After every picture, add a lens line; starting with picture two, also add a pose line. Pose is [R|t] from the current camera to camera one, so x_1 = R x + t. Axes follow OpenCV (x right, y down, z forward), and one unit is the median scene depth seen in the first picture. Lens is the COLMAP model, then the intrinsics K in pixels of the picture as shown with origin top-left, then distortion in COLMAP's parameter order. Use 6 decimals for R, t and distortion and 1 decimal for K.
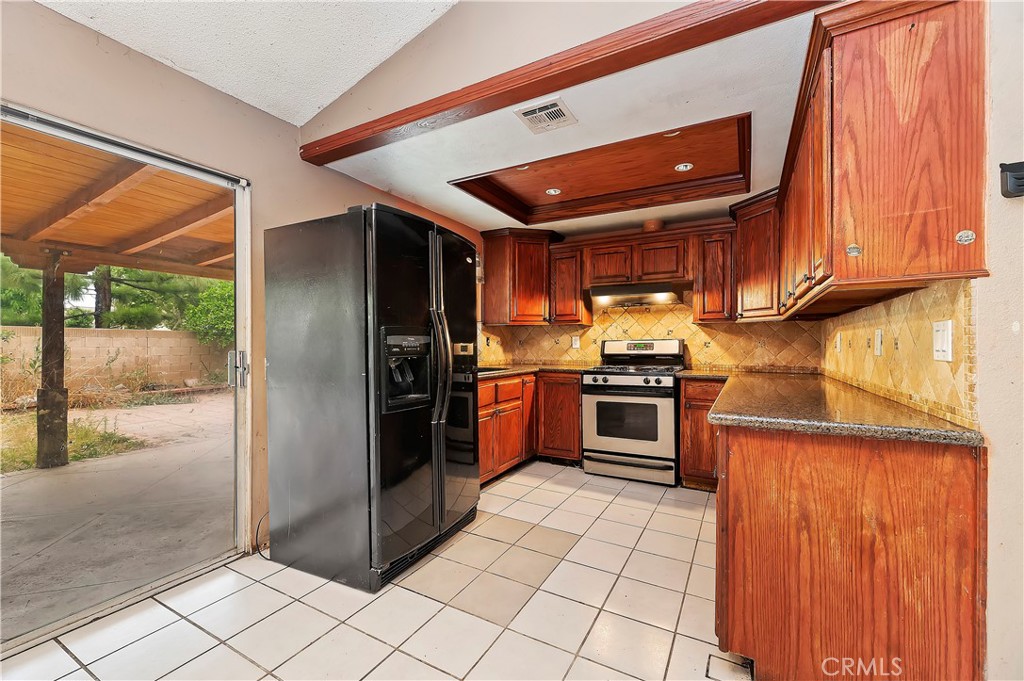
lens RADIAL K [[412.7, 0, 512.3], [0, 412.7, 347.7], [0, 0, 1]] dist [-0.000460, -0.000175]
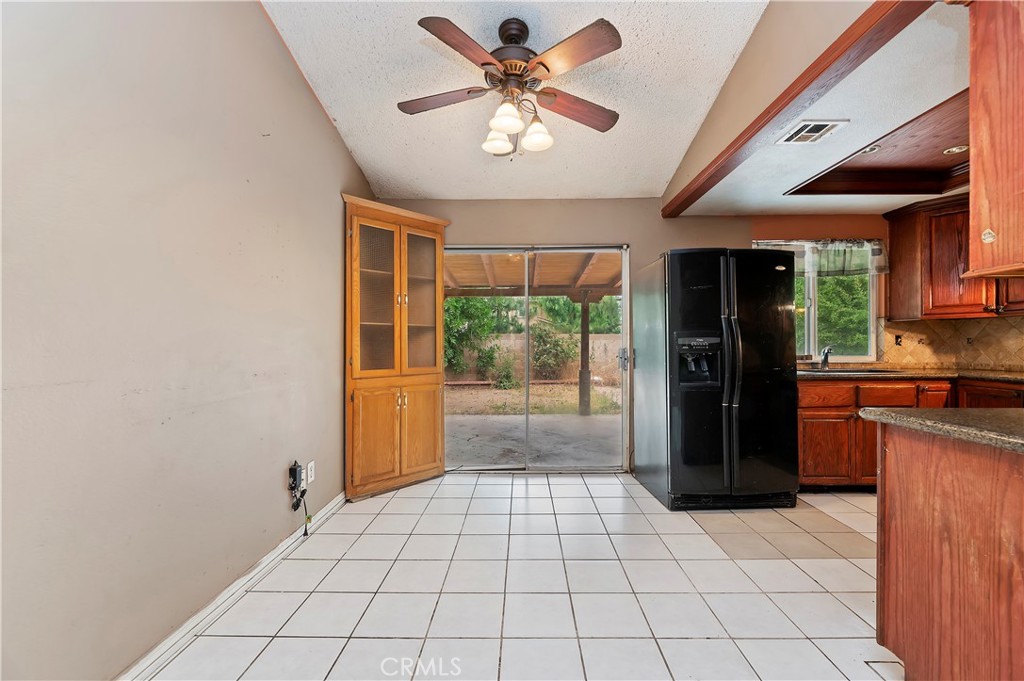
lens RADIAL K [[422.0, 0, 527.3], [0, 422.0, 348.7], [0, 0, 1]] dist [-0.004094, -0.000574]
pose [[0.490941, 0.005791, -0.871174, 0.660432], [-0.004269, 0.999982, 0.004241, 0.003847], [0.871183, 0.001637, 0.490957, -0.180249]]
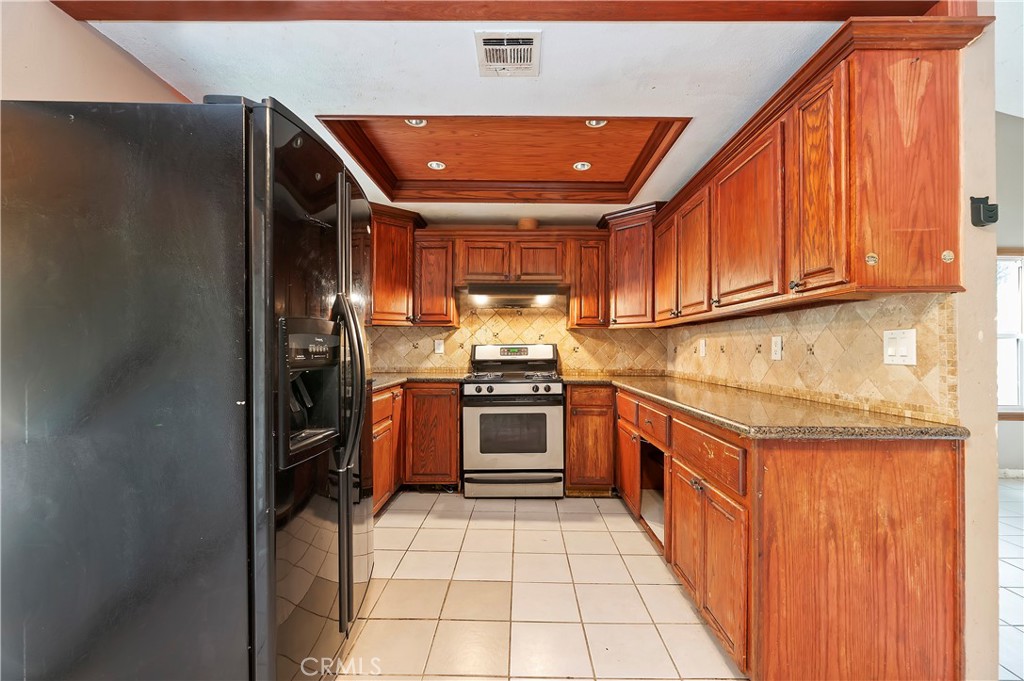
lens RADIAL K [[425.9, 0, 518.2], [0, 425.9, 347.4], [0, 0, 1]] dist [-0.001968, -0.000098]
pose [[0.878822, 0.004721, 0.477126, -0.269427], [0.000816, 0.999935, -0.011397, -0.002227], [-0.477149, 0.010406, 0.878761, 0.285512]]
